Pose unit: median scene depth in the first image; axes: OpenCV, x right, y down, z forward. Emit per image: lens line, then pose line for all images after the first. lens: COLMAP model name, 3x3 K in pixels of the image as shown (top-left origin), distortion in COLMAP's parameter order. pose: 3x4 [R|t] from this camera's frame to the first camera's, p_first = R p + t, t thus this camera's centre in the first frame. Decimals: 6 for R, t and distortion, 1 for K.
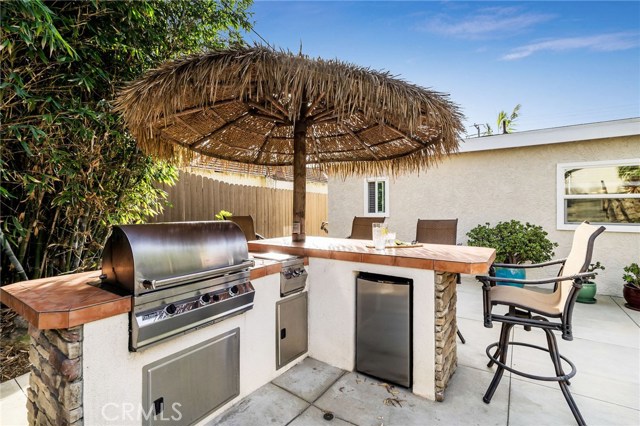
lens RADIAL K [[294.5, 0, 324.3], [0, 294.5, 210.5], [0, 0, 1]] dist [-0.001794, 0.000362]
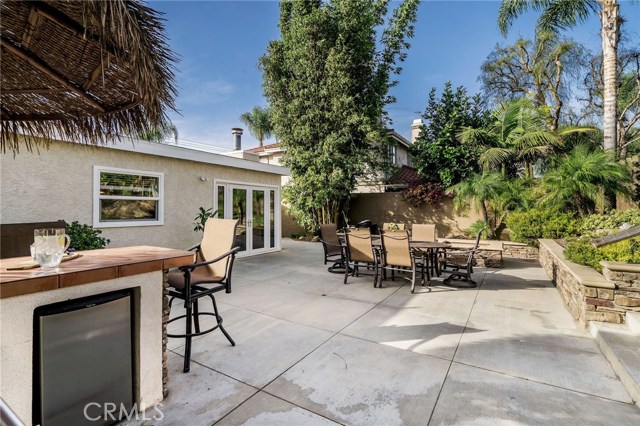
lens RADIAL K [[294.5, 0, 324.3], [0, 294.5, 210.5], [0, 0, 1]] dist [-0.001794, 0.000362]
pose [[-0.037005, -0.003731, 0.999308, -0.542440], [-0.000863, 0.999993, 0.003701, -0.003153], [-0.999315, -0.000725, -0.037008, 0.403800]]
